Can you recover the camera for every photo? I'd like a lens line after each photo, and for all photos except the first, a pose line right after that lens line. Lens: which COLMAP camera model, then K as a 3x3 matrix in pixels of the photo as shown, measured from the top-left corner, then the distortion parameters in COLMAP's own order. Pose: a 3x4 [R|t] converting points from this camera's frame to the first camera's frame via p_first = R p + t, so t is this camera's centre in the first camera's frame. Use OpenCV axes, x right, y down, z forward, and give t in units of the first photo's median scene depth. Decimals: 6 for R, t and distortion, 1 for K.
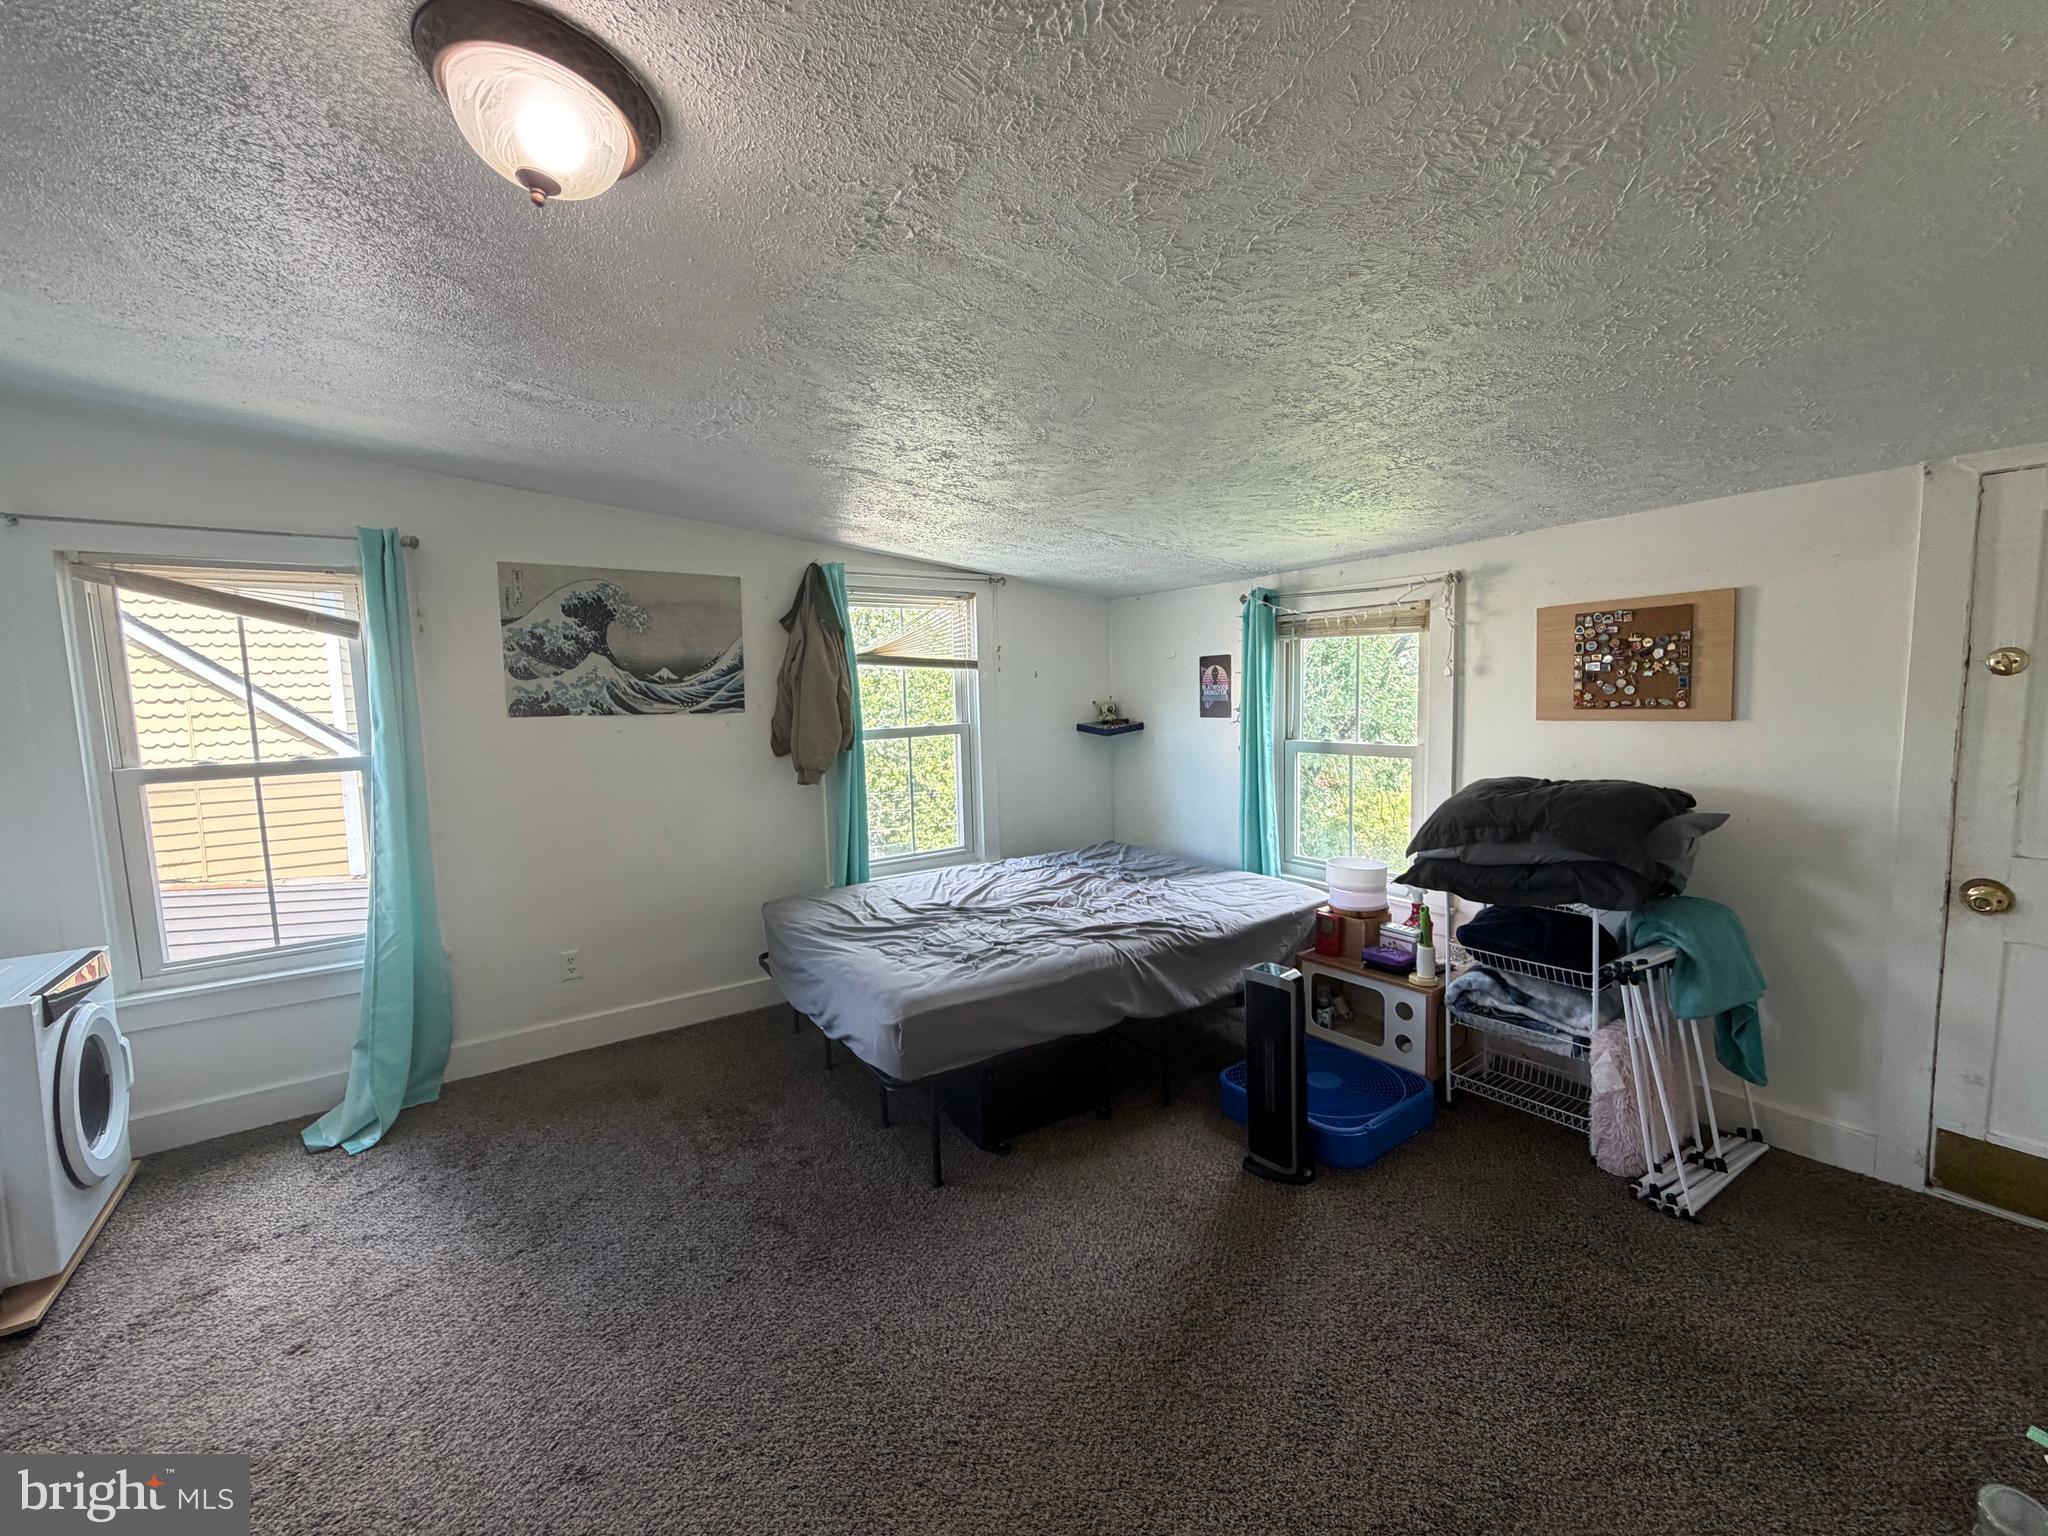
lens RADIAL K [[813.2, 0, 1021.5], [0, 813.2, 766.8], [0, 0, 1]] dist [-0.000098, 0.000271]
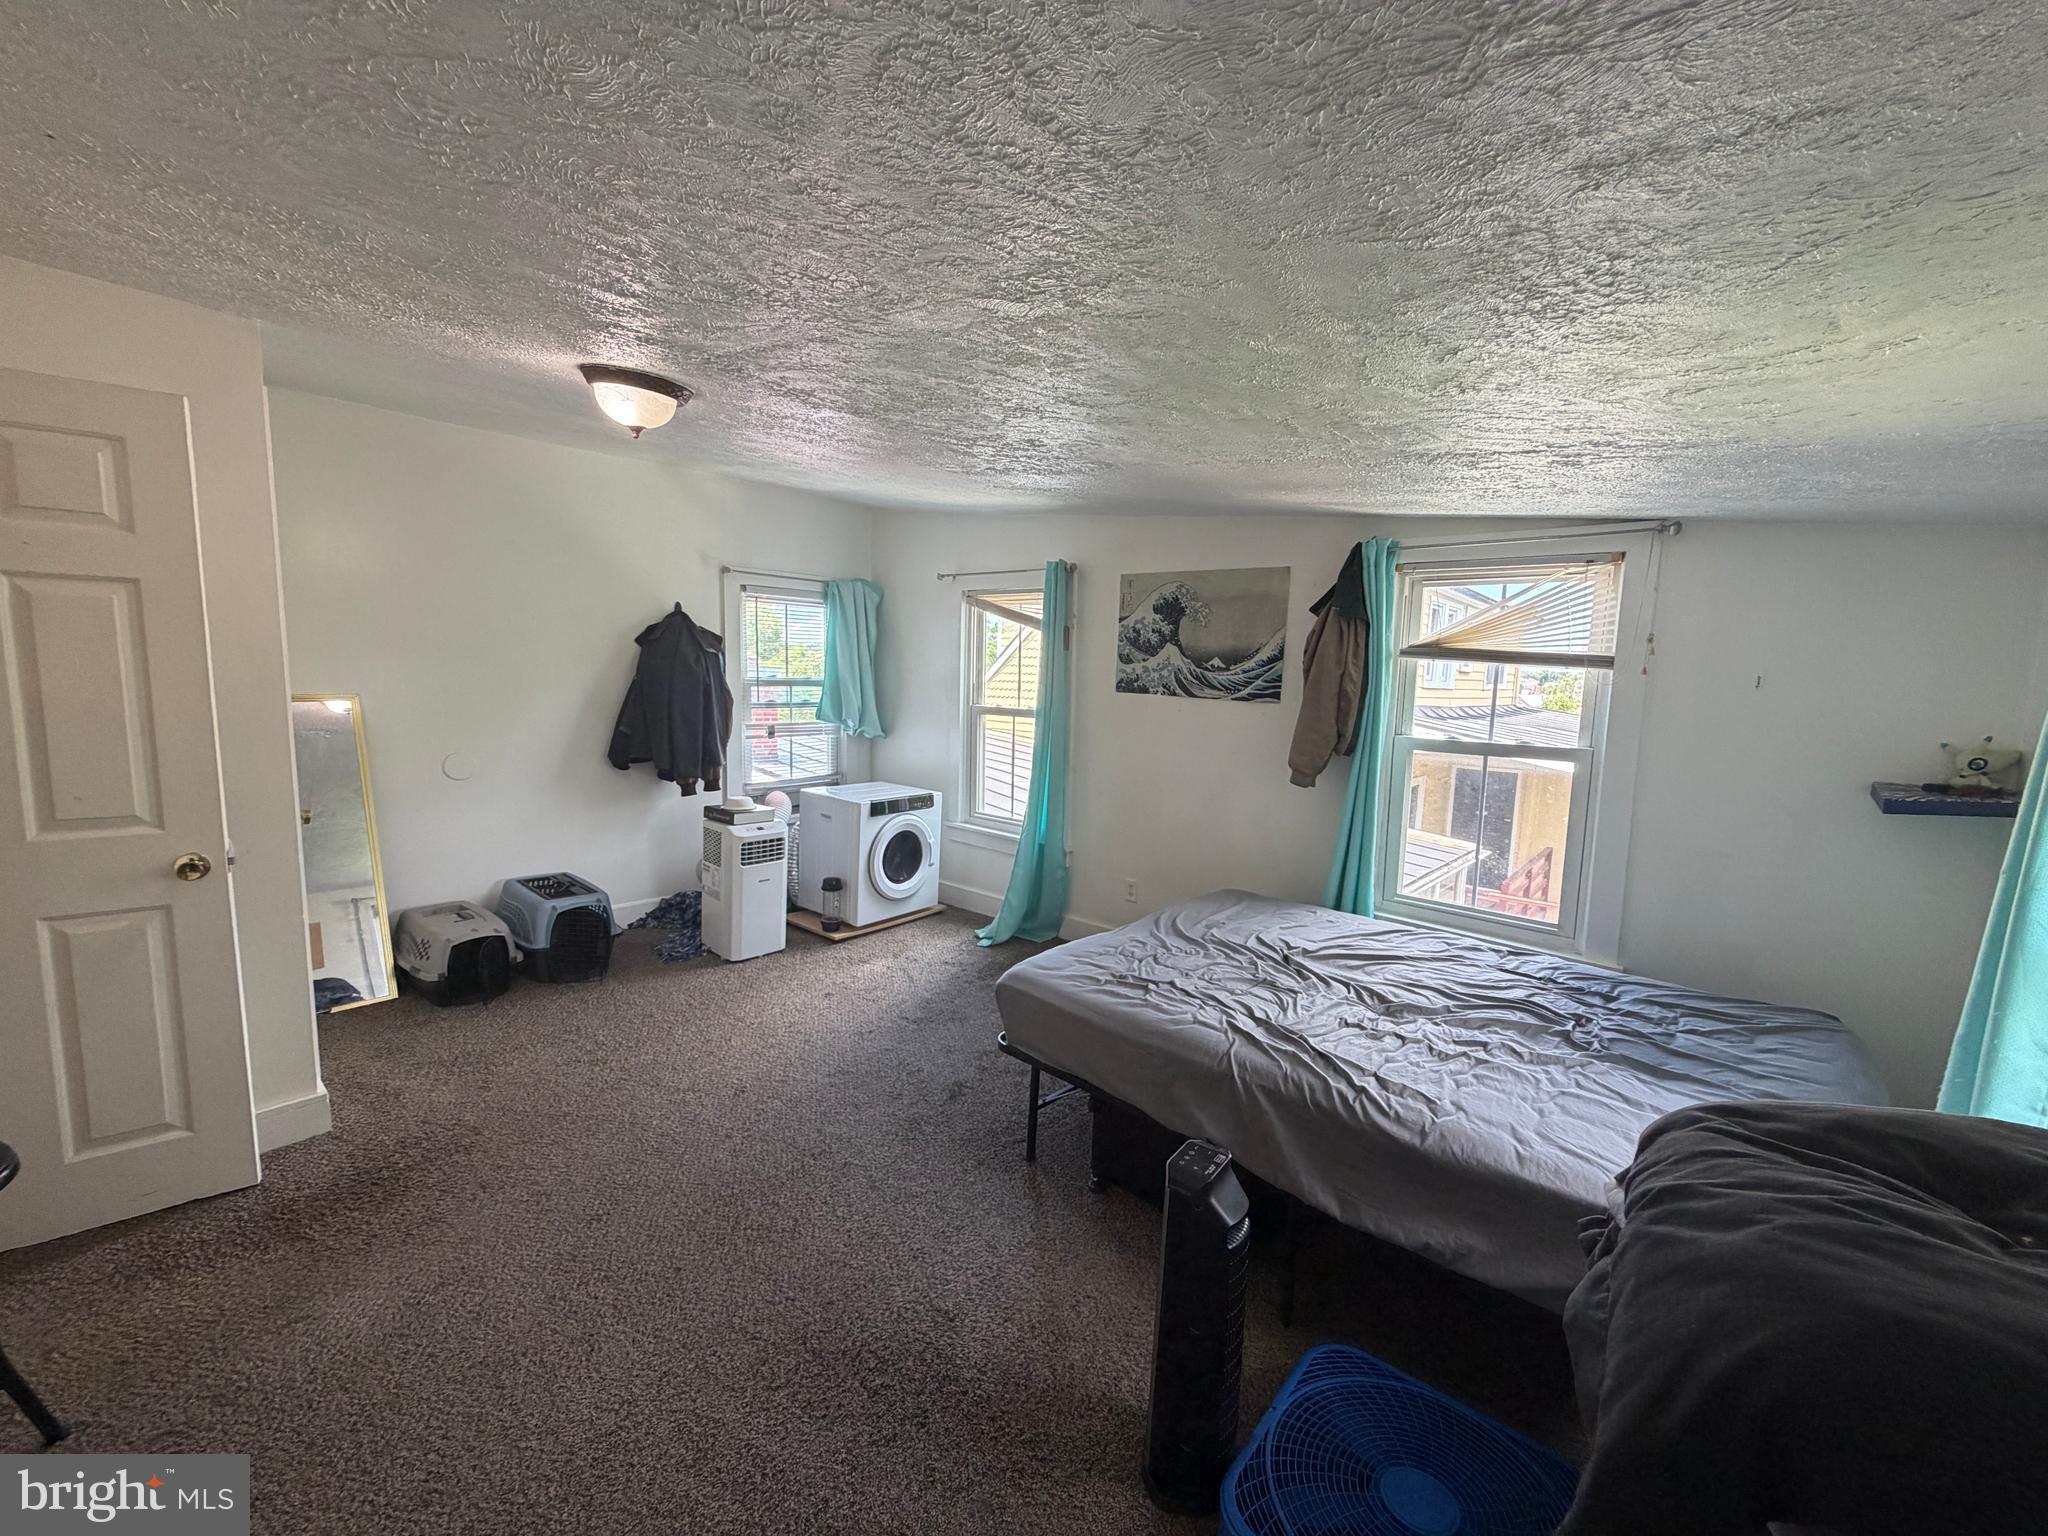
lens RADIAL K [[813.2, 0, 1021.4], [0, 813.2, 764.8], [0, 0, 1]] dist [-0.000098, 0.000271]
pose [[0.261691, 0.148674, -0.953632, 0.585791], [-0.129315, 0.984557, 0.118009, -0.076511], [0.956449, 0.092437, 0.276876, 0.471254]]
